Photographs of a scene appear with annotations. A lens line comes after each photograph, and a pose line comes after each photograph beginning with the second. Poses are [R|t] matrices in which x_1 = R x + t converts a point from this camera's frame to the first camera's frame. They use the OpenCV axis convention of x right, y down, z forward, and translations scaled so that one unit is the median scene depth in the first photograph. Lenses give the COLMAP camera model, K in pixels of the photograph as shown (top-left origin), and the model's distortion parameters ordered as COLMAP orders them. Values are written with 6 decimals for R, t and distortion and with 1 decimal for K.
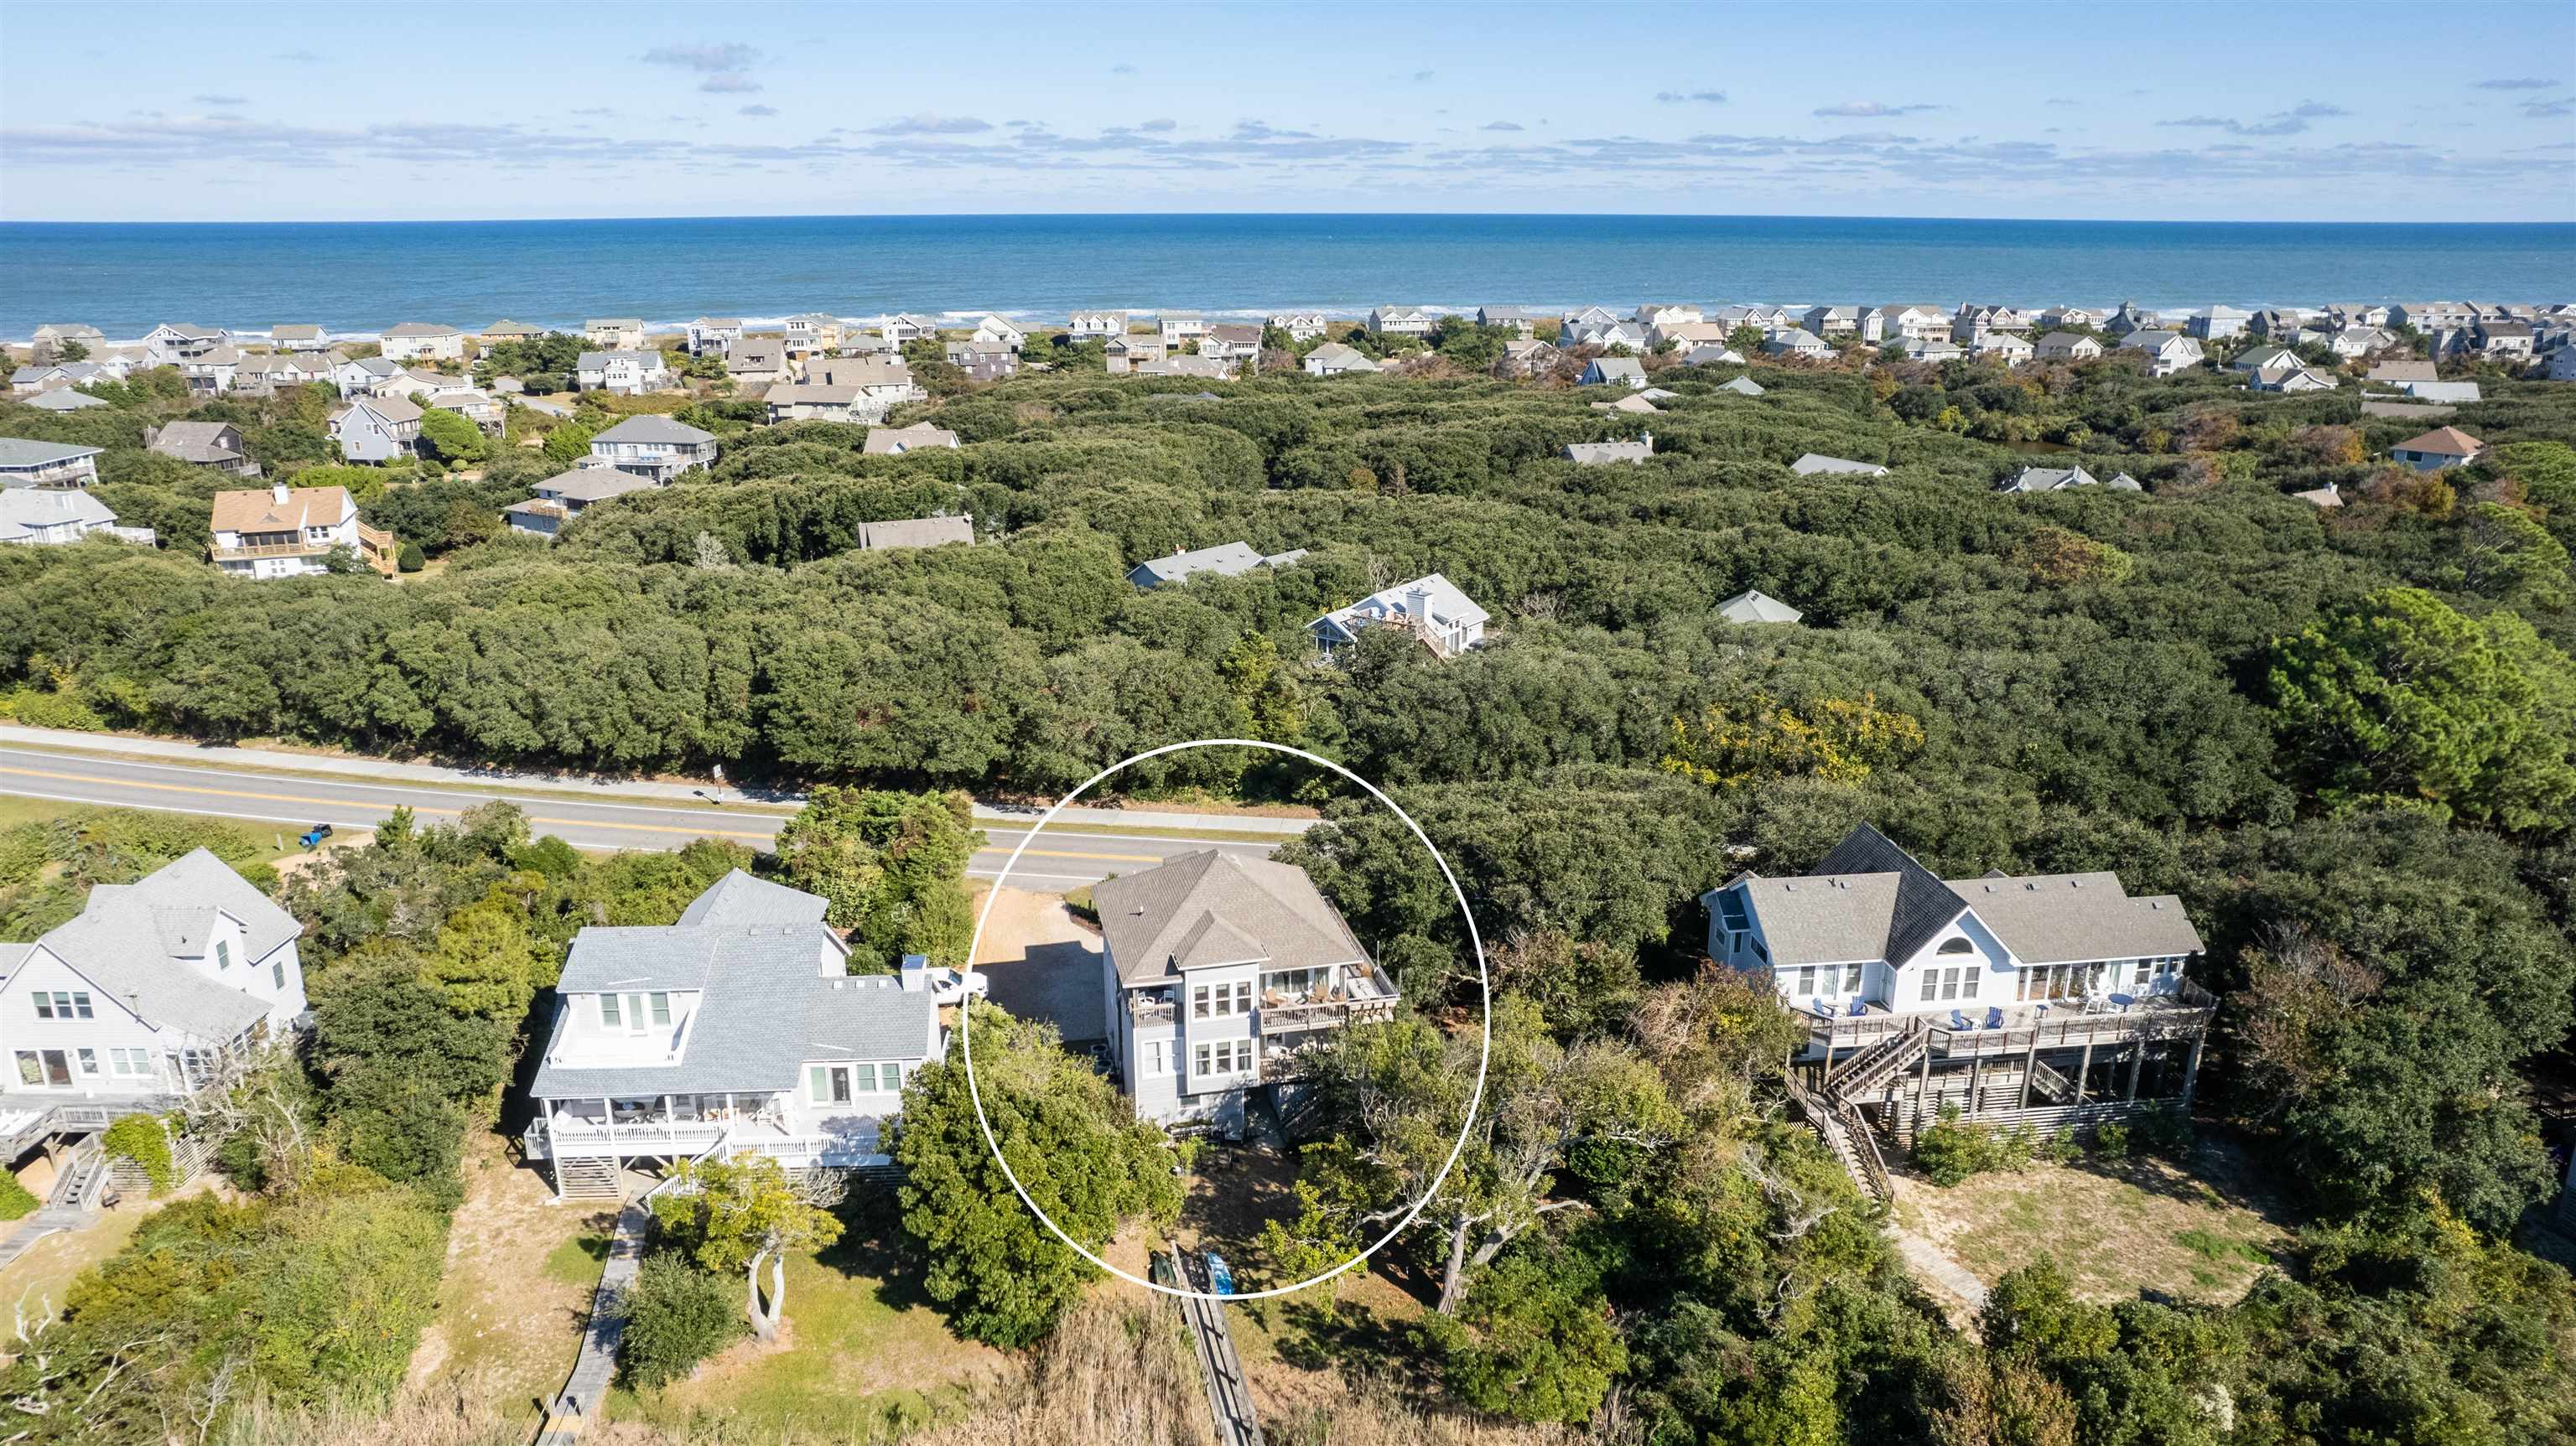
lens RADIAL K [[1670.6, 0, 1288.0], [0, 1670.6, 723.0], [0, 0, 1]] dist [-0.074034, 0.061583]
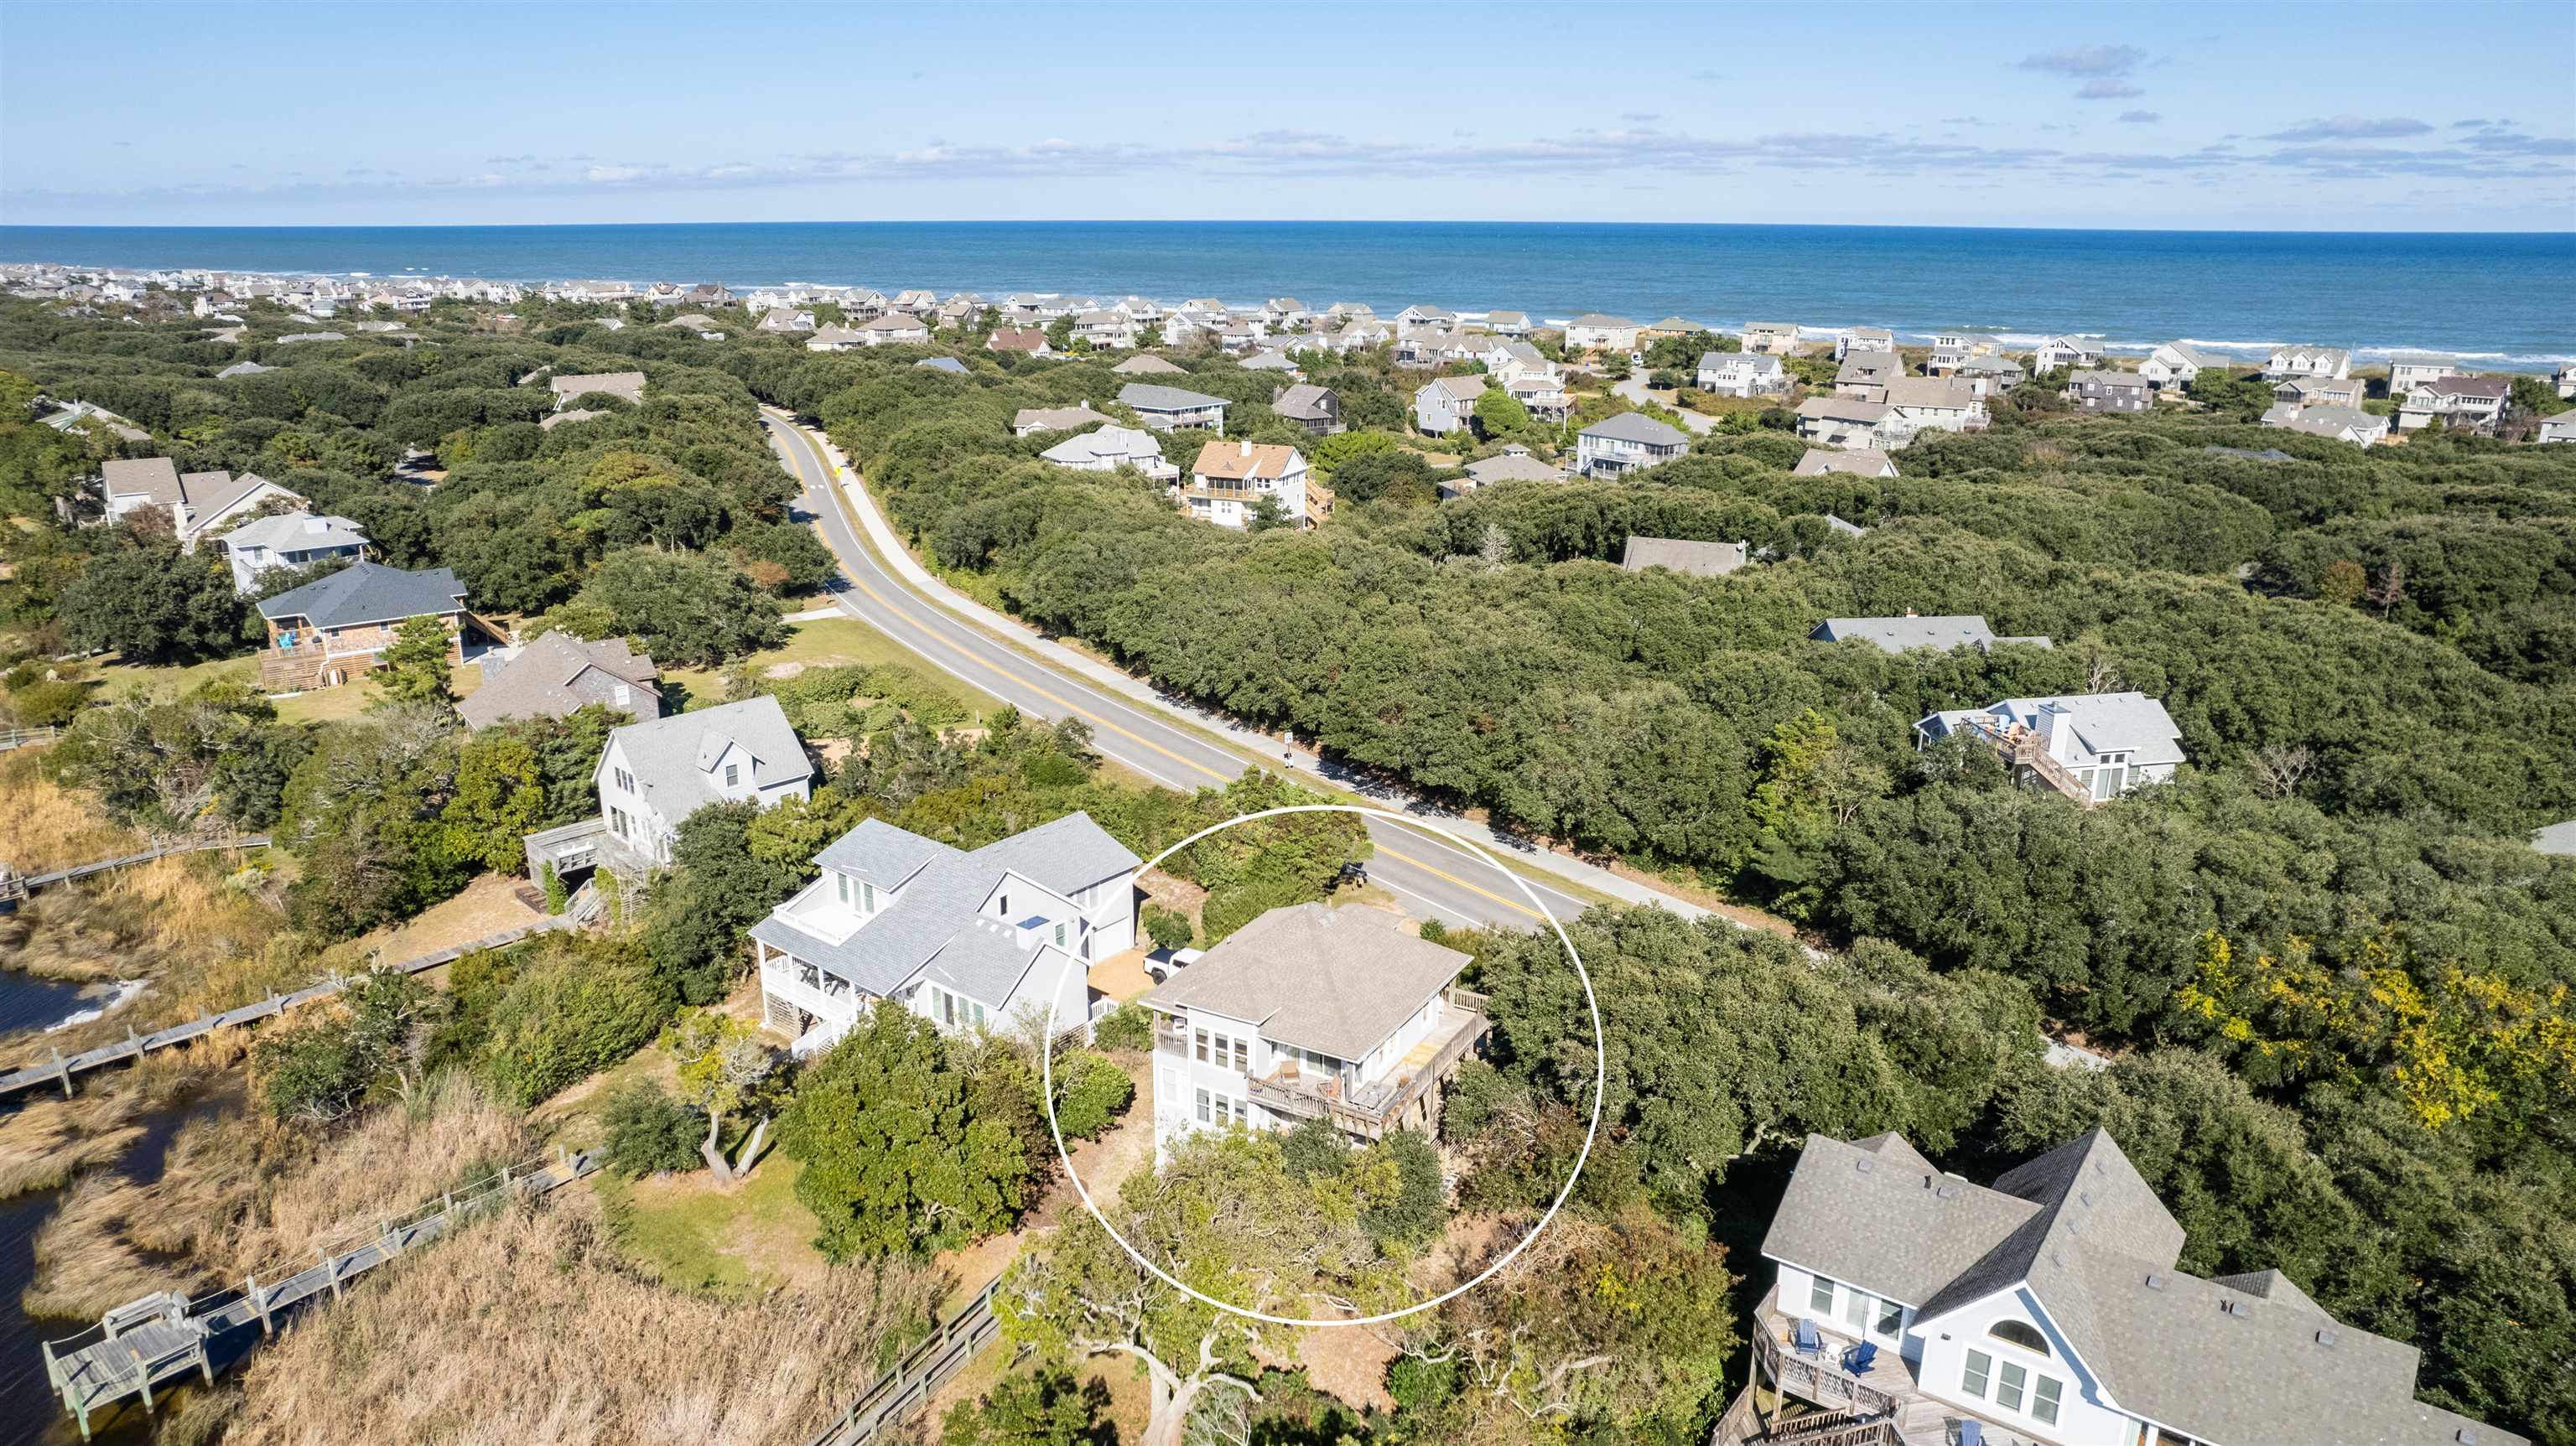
lens RADIAL K [[1670.6, 0, 1288.0], [0, 1670.6, 723.0], [0, 0, 1]] dist [-0.074034, 0.061583]
pose [[0.734228, 0.200984, -0.648471, 0.184788], [-0.204106, 0.976334, 0.071502, -0.030058], [0.647495, 0.079858, 0.757874, 0.094006]]
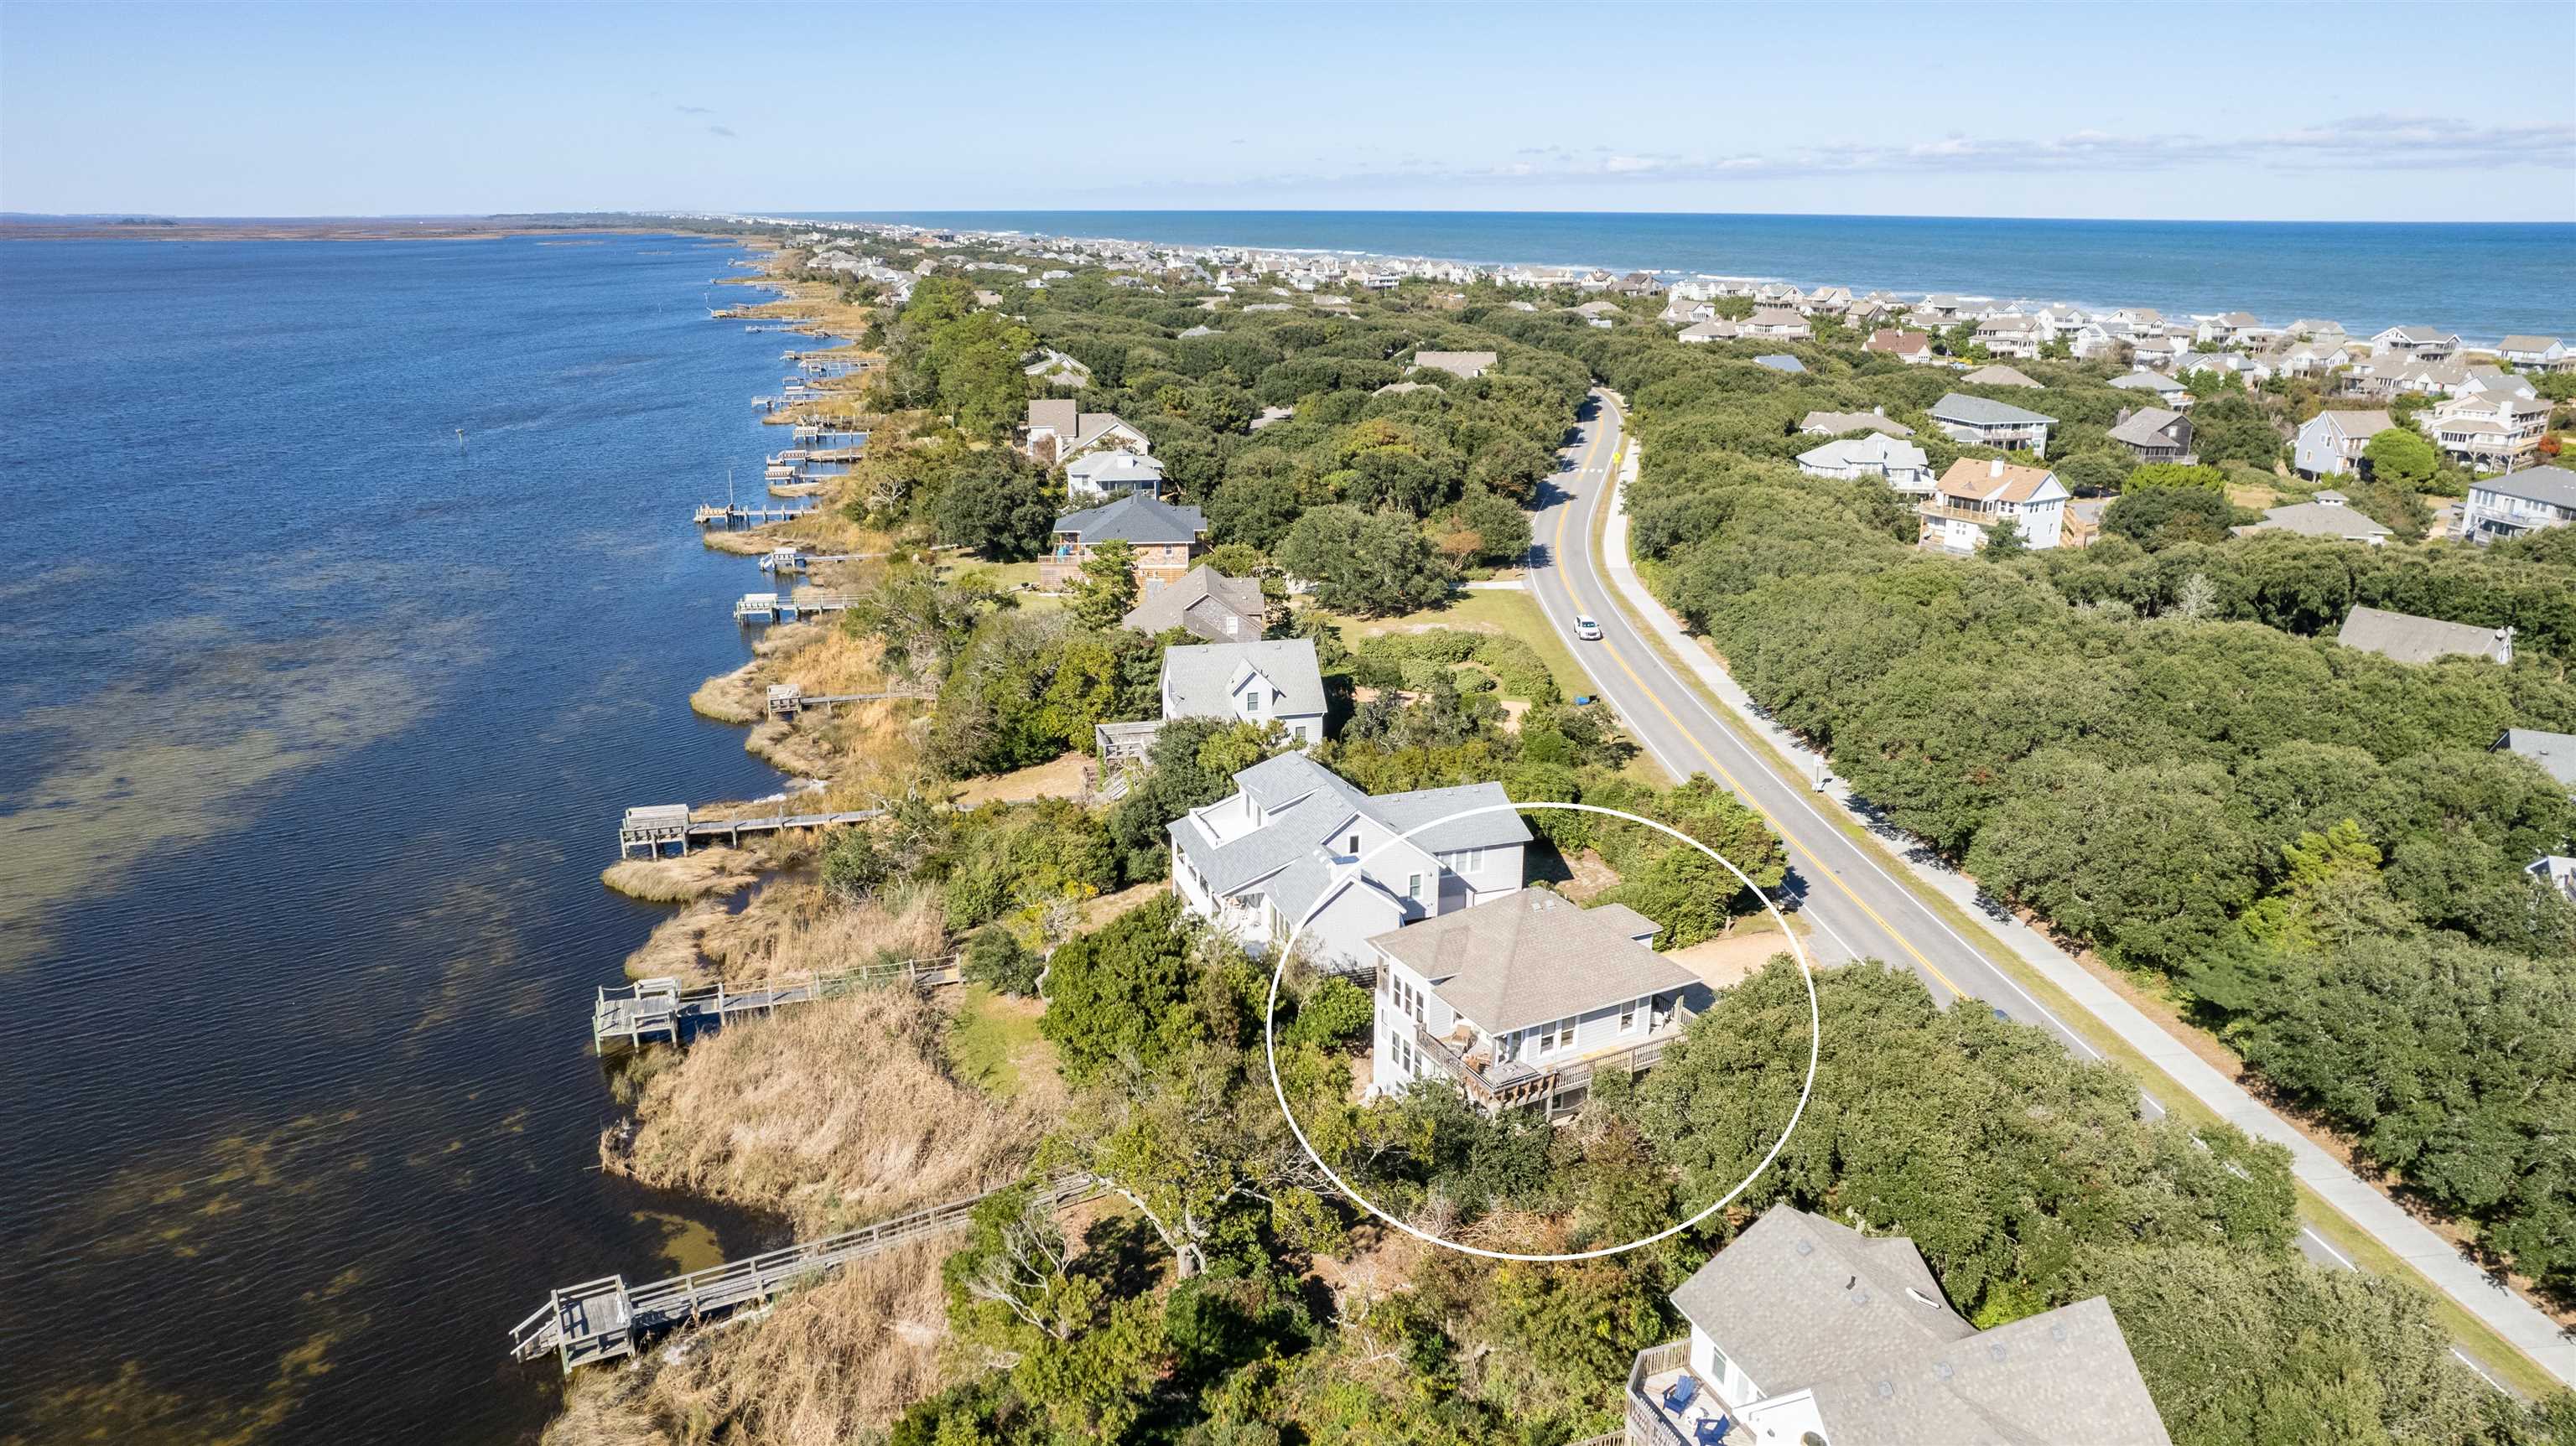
lens RADIAL K [[1670.6, 0, 1288.0], [0, 1670.6, 723.0], [0, 0, 1]] dist [-0.074034, 0.061583]
pose [[0.259042, 0.289220, -0.921547, 0.271569], [-0.289050, 0.933601, 0.211752, -0.061112], [0.921600, 0.211520, 0.325441, 0.182977]]
